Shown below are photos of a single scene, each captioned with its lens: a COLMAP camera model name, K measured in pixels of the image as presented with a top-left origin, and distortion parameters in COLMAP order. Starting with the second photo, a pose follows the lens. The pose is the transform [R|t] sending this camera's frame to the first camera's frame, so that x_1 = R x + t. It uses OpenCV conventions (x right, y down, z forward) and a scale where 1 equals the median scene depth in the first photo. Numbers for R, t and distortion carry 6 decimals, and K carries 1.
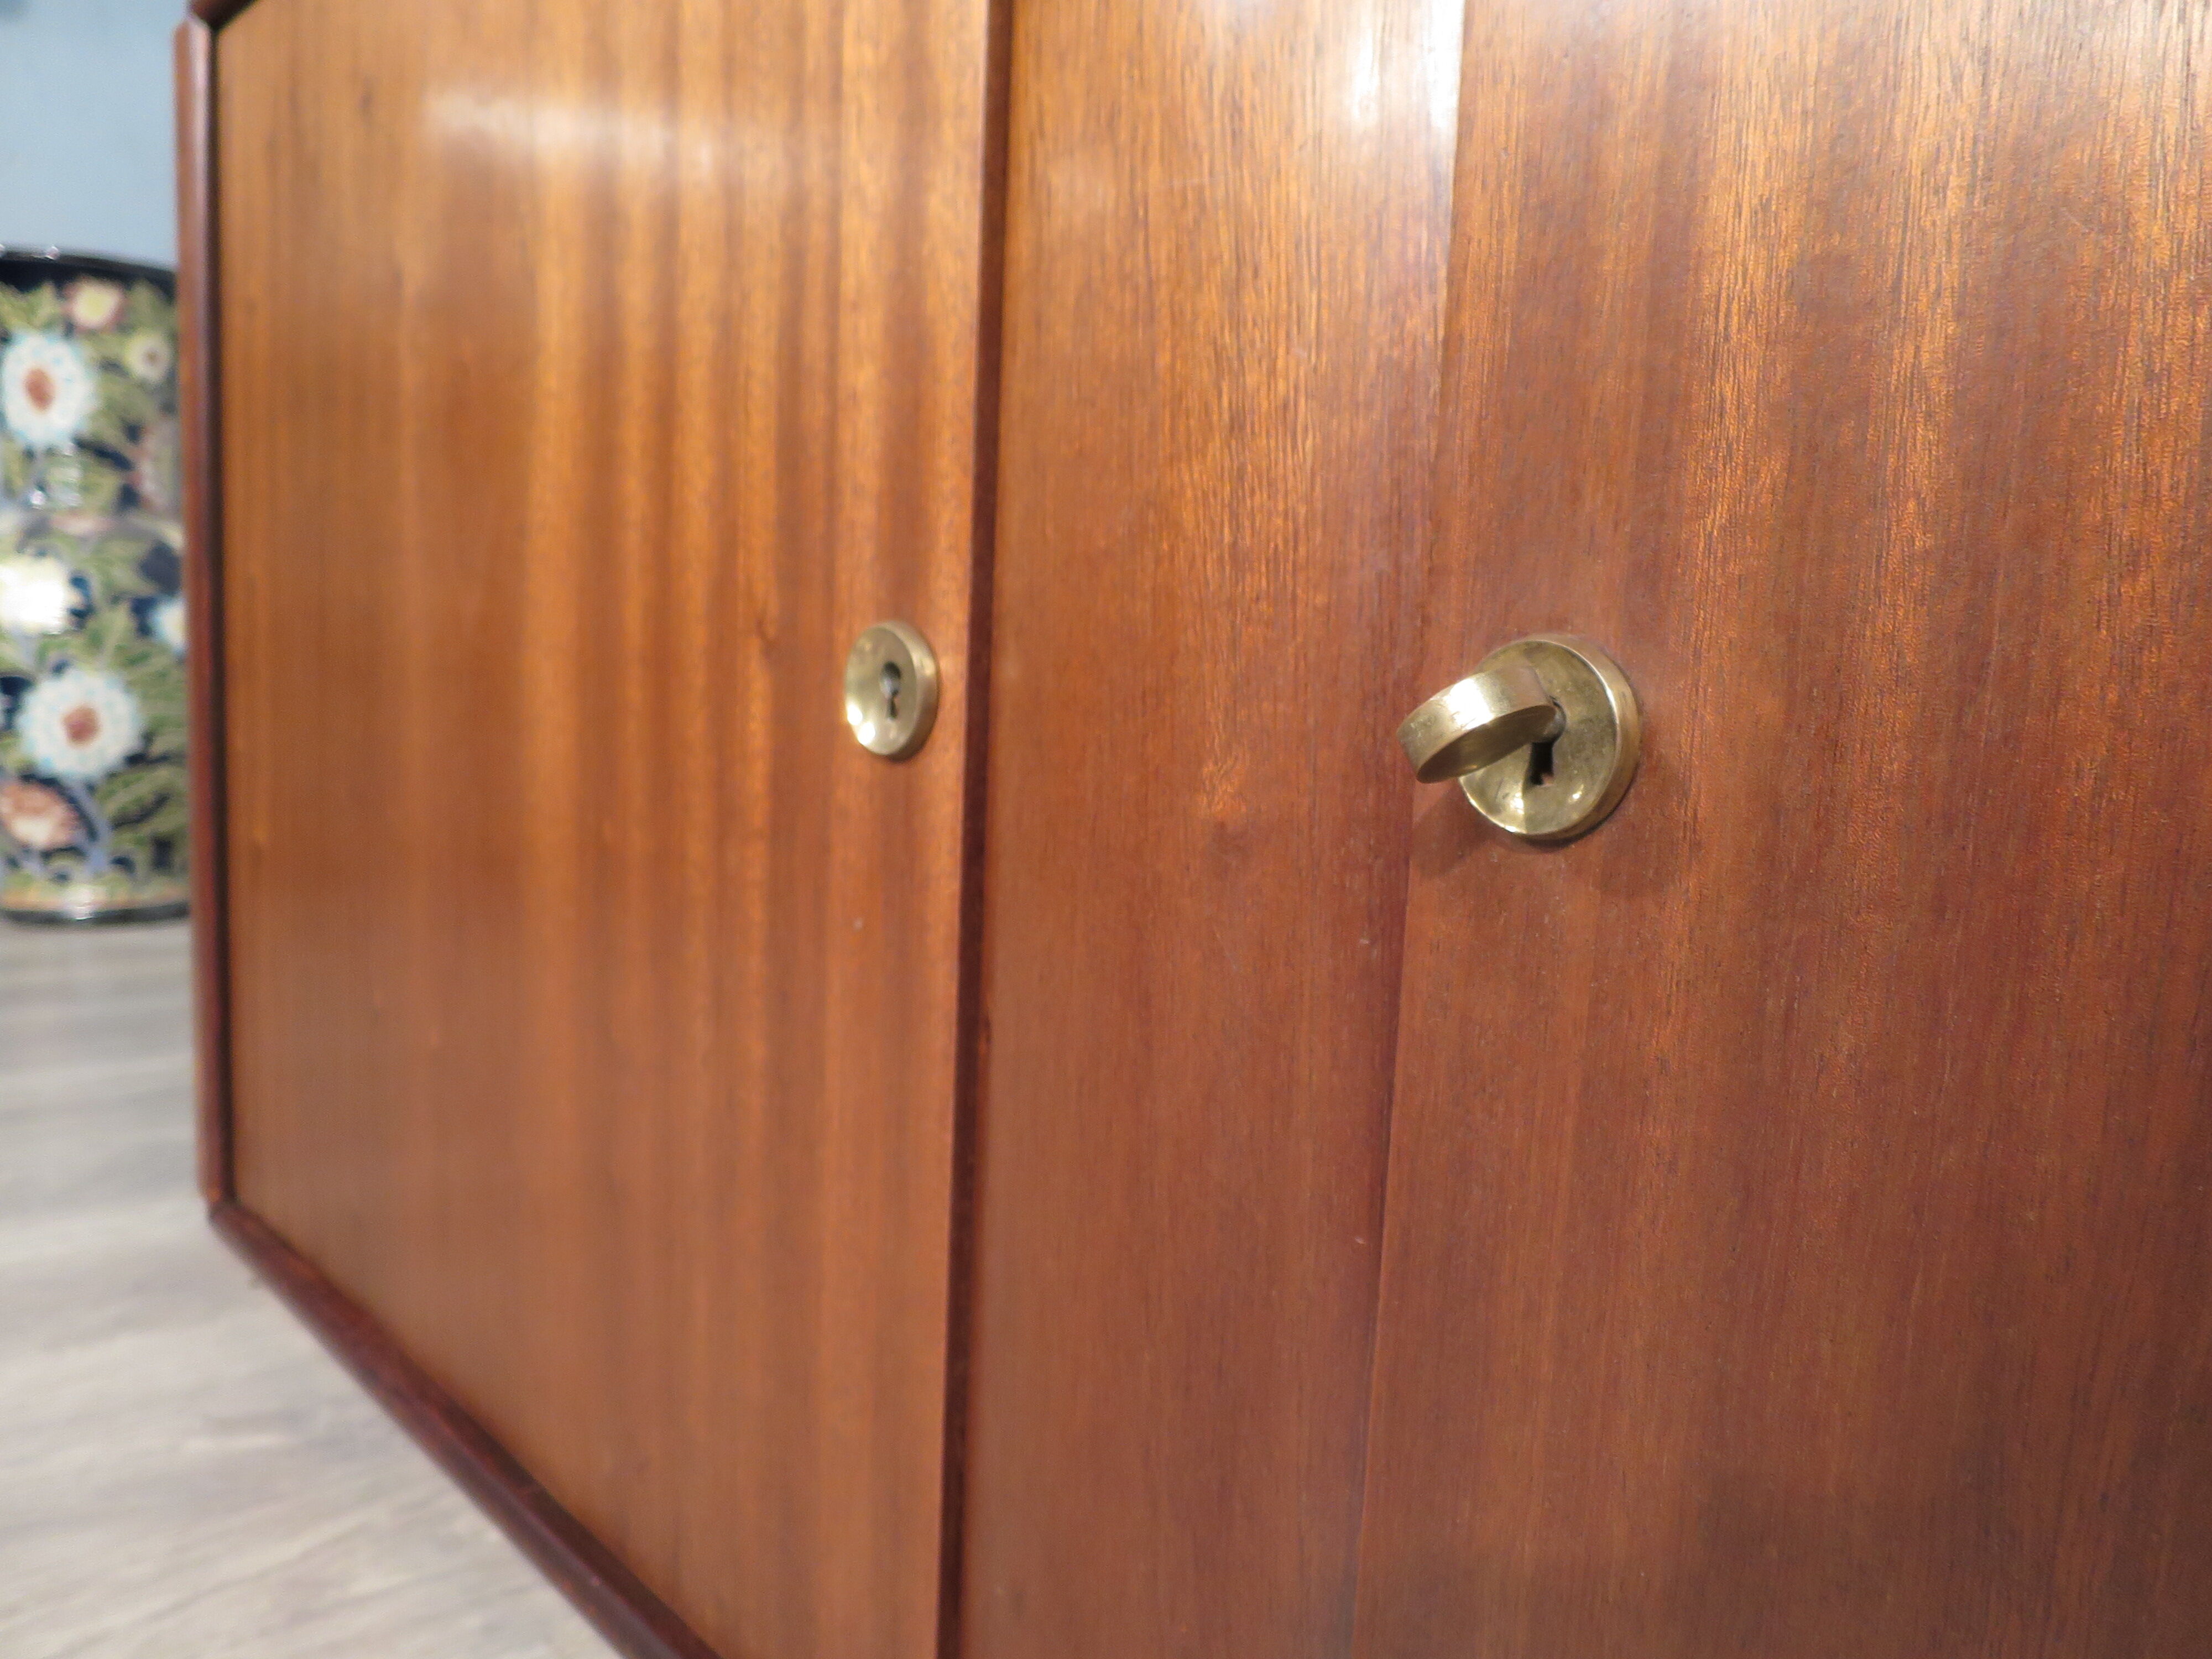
lens RADIAL K [[1576.7, 0, 1113.3], [0, 1576.7, 842.4], [0, 0, 1]] dist [-0.031249, -0.001775]
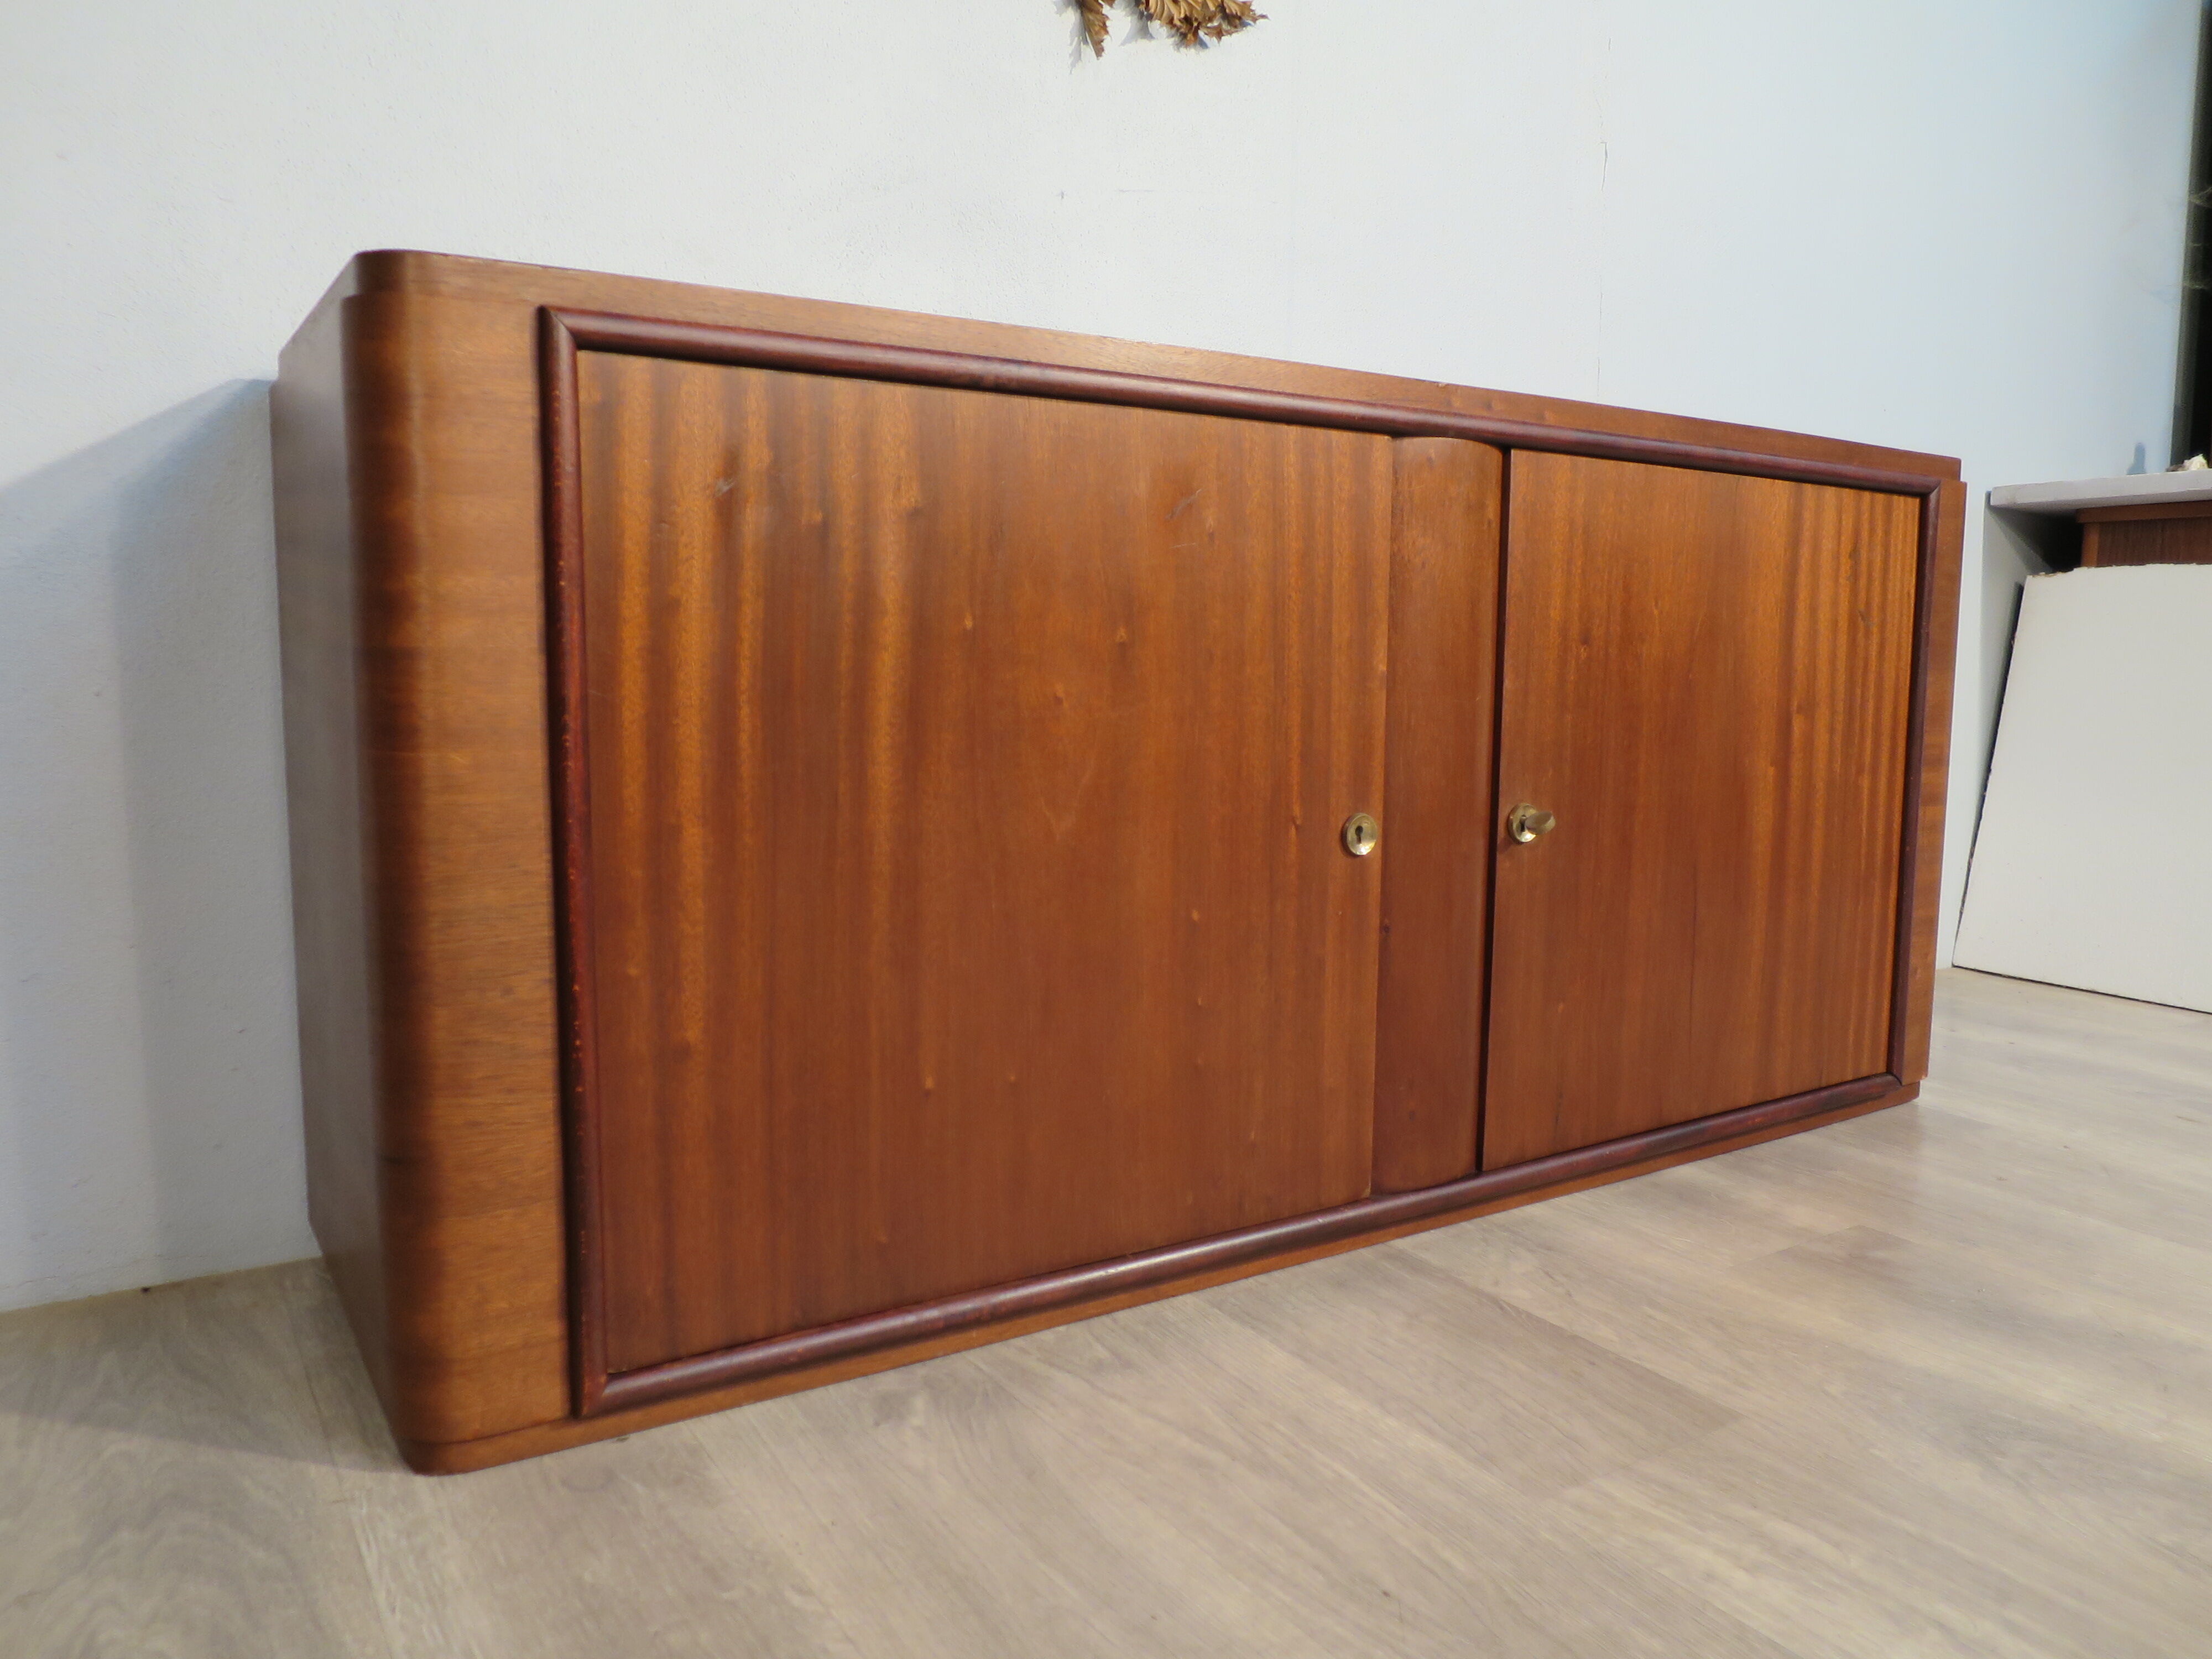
lens RADIAL K [[1585.9, 0, 1106.0], [0, 1585.9, 829.5], [0, 0, 1]] dist [-0.040245, 0.007575]
pose [[0.191799, -0.155179, 0.969089, -1.845950], [0.107825, 0.984775, 0.136350, -0.331873], [-0.975493, 0.078340, 0.205611, 0.464104]]
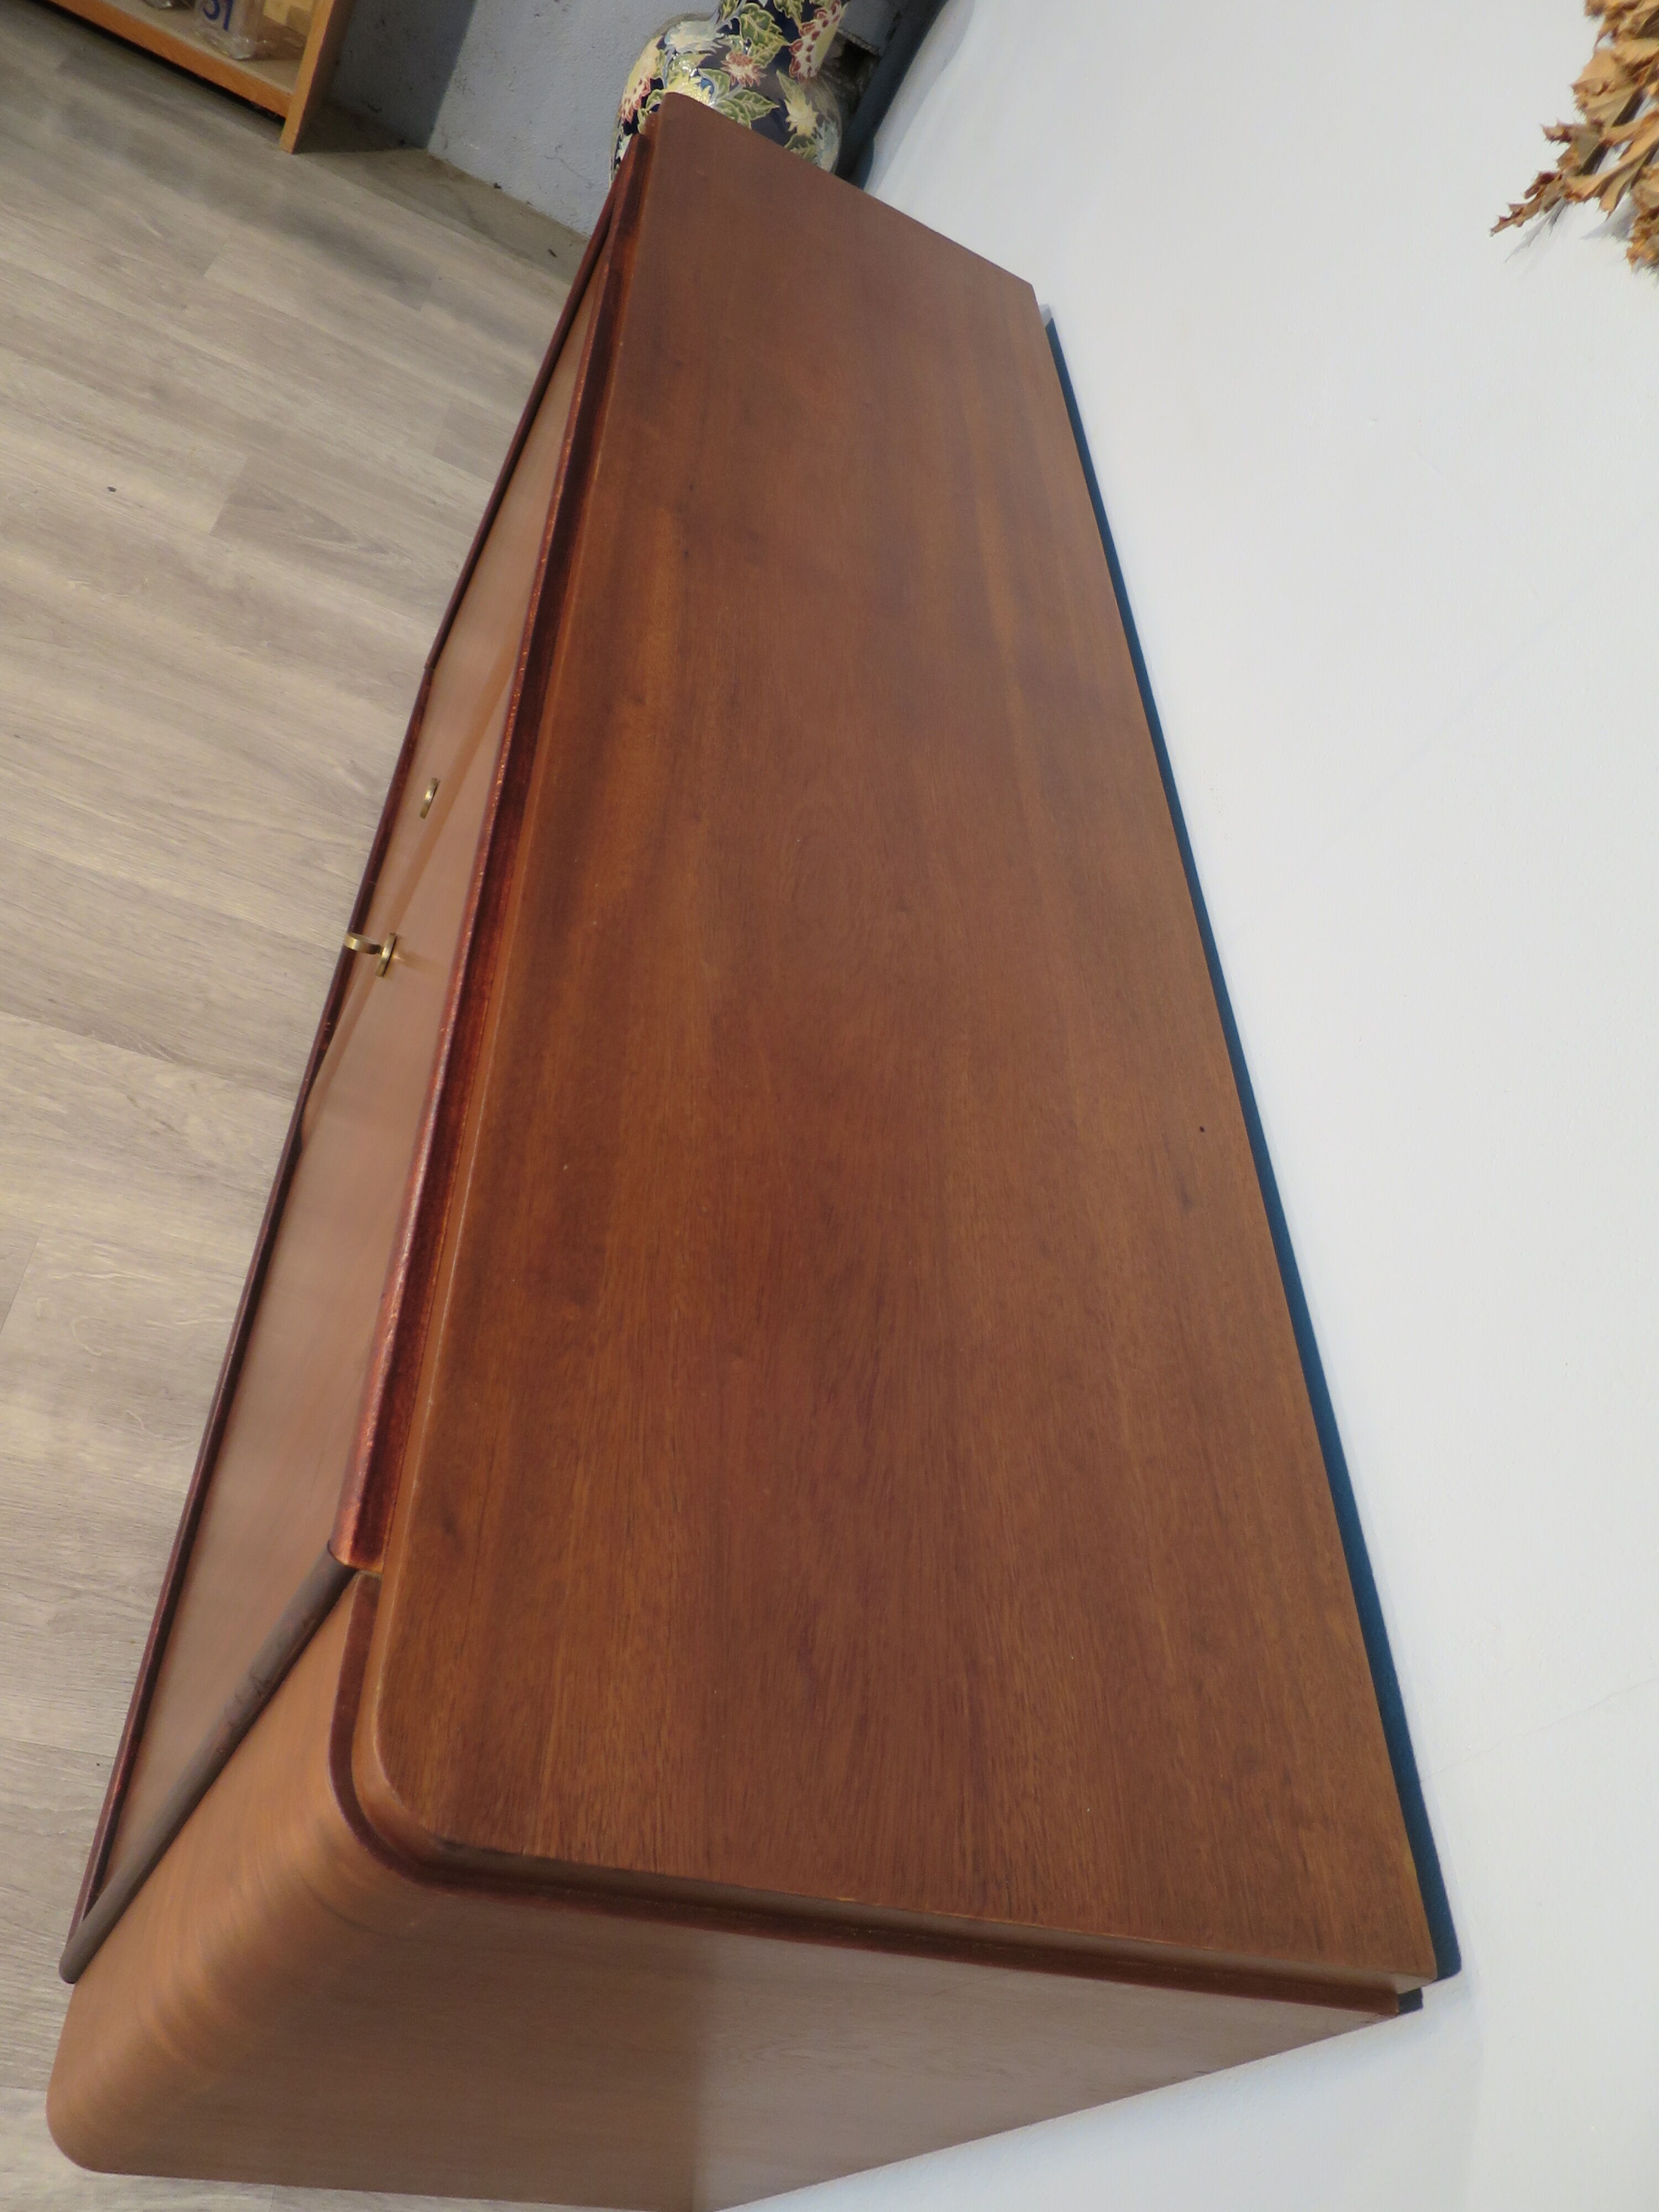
lens RADIAL K [[1585.9, 0, 829.0], [0, 1585.9, 1122.8], [0, 0, 1]] dist [-0.040245, 0.007575]
pose [[0.663394, 0.712905, -0.227320, 0.892032], [-0.503252, 0.649904, 0.569528, -1.060146], [0.553756, -0.263422, 0.789913, -0.704836]]
